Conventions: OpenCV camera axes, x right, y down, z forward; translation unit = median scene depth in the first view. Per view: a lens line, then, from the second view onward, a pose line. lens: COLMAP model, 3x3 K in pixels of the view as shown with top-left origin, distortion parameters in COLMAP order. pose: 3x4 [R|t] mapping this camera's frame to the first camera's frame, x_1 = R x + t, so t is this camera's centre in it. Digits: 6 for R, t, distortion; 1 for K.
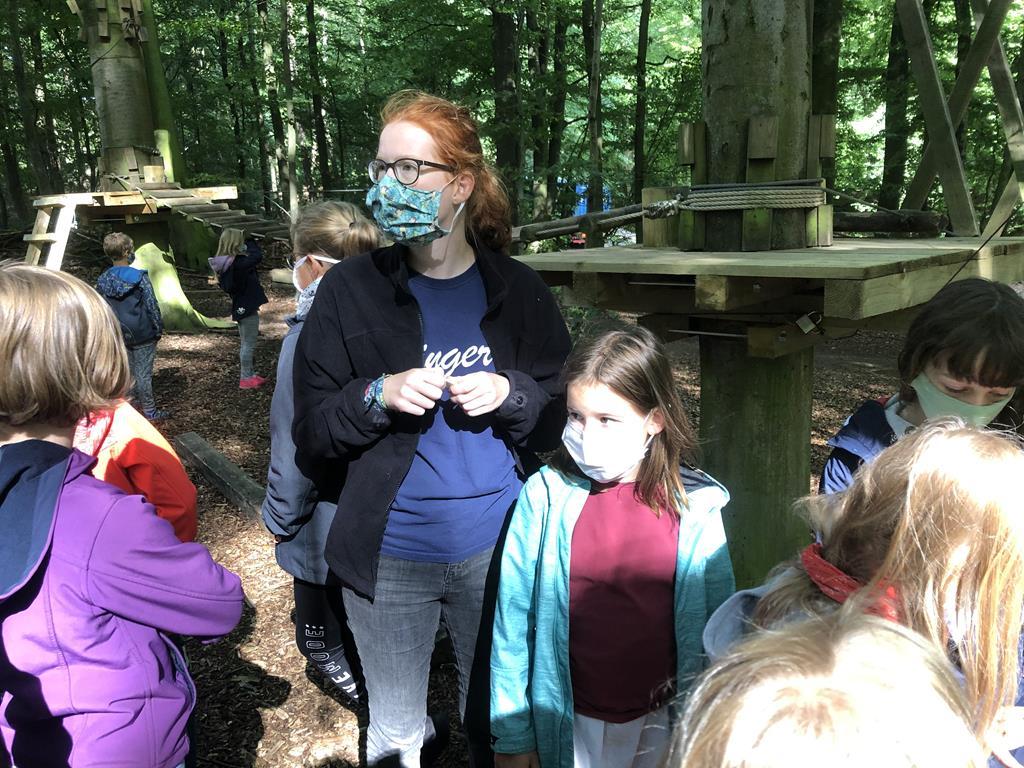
lens RADIAL K [[837.8, 0, 512.3], [0, 837.8, 383.4], [0, 0, 1]] dist [0.004926, -0.000960]
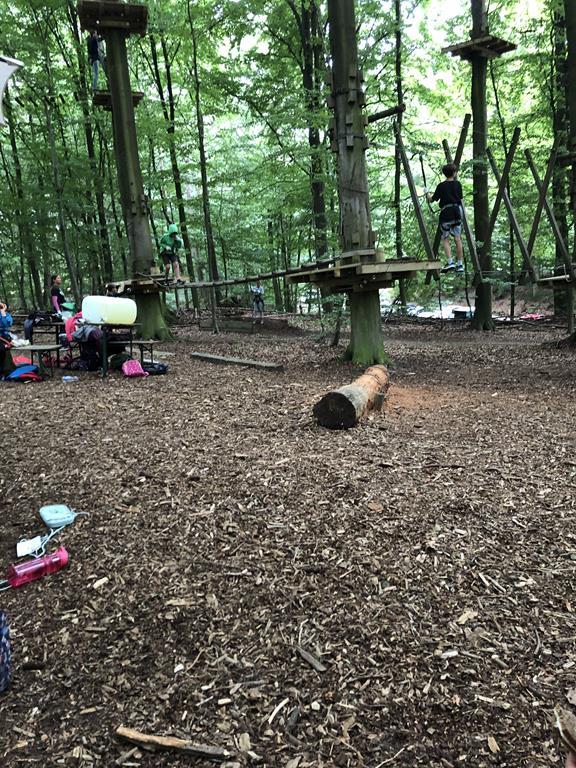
lens RADIAL K [[628.4, 0, 287.9], [0, 628.4, 384.2], [0, 0, 1]] dist [0.004926, -0.000960]
pose [[0.994604, -0.043130, -0.094356, 0.223061], [0.035723, 0.996248, -0.078826, 0.594823], [0.097402, 0.075030, 0.992413, -1.852588]]
